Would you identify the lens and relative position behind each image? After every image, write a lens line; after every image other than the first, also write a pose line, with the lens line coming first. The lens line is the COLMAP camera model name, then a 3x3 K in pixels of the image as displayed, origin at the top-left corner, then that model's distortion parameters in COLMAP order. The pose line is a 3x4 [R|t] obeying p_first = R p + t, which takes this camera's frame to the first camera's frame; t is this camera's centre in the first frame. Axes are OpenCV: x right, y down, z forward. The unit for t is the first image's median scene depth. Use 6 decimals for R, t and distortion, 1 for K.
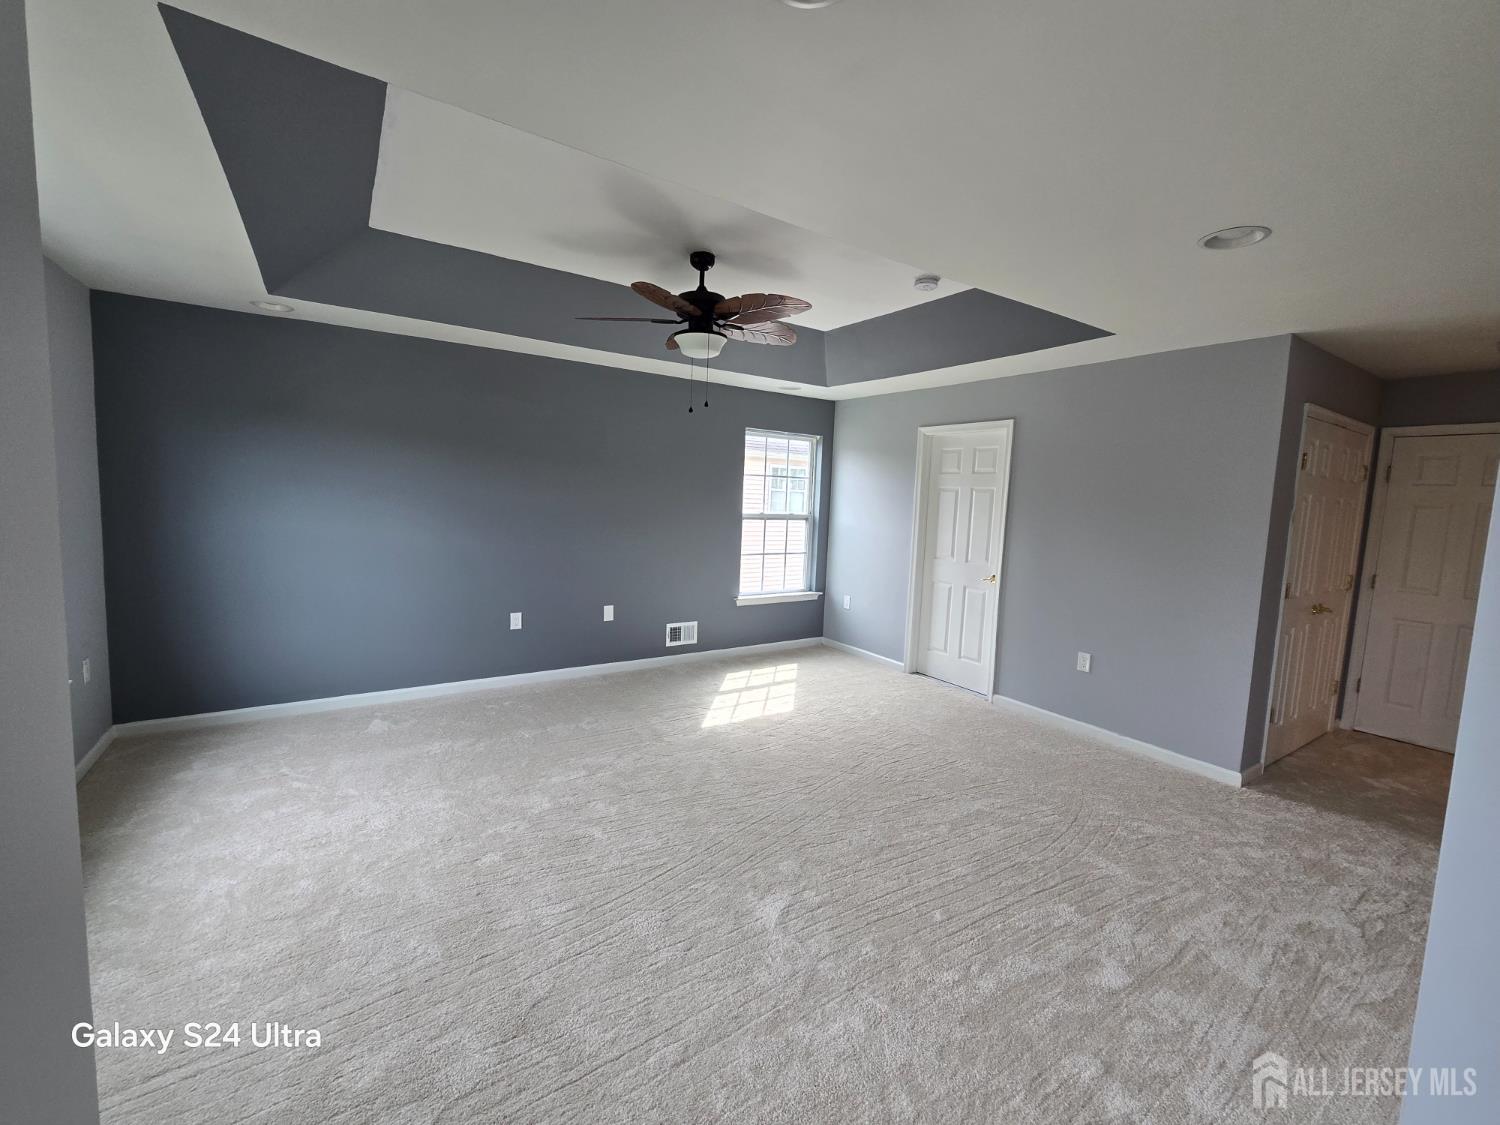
lens RADIAL K [[611.7, 0, 752.5], [0, 611.7, 553.8], [0, 0, 1]] dist [-0.000571, -0.000122]
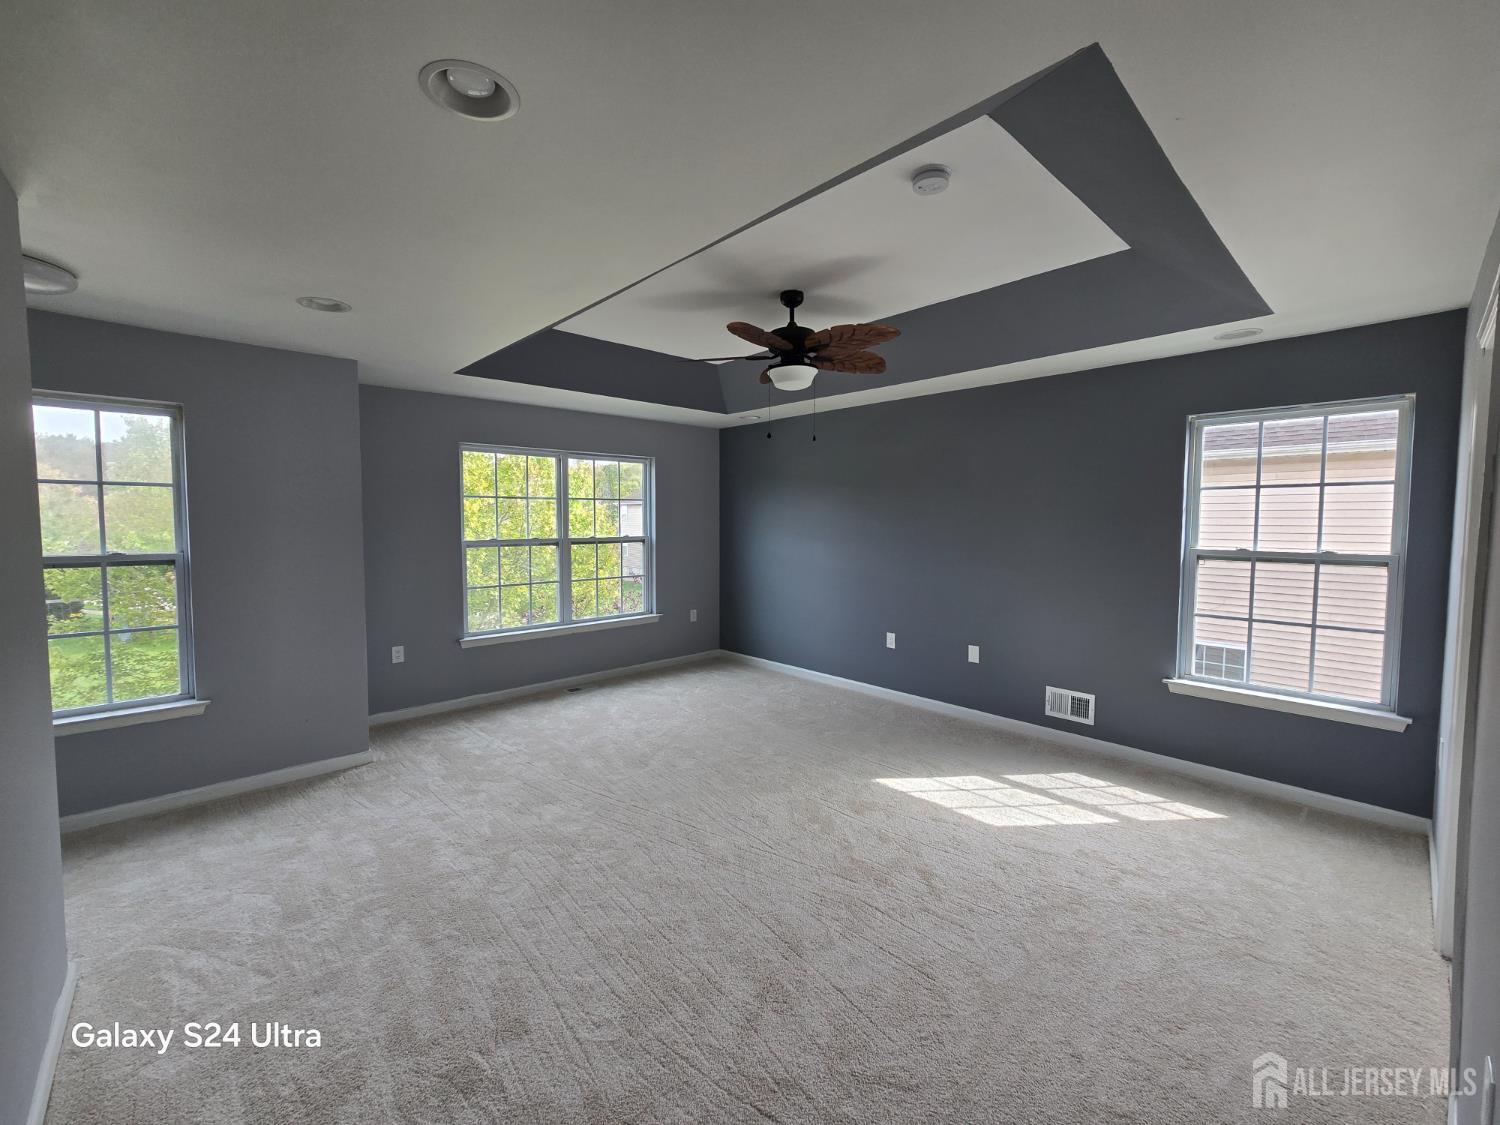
lens RADIAL K [[611.7, 0, 752.5], [0, 611.7, 553.8], [0, 0, 1]] dist [-0.000571, -0.000122]
pose [[0.170610, 0.021151, -0.985112, 0.567979], [-0.089105, 0.996004, 0.005953, -0.026647], [0.981301, 0.086763, 0.171813, 0.473272]]
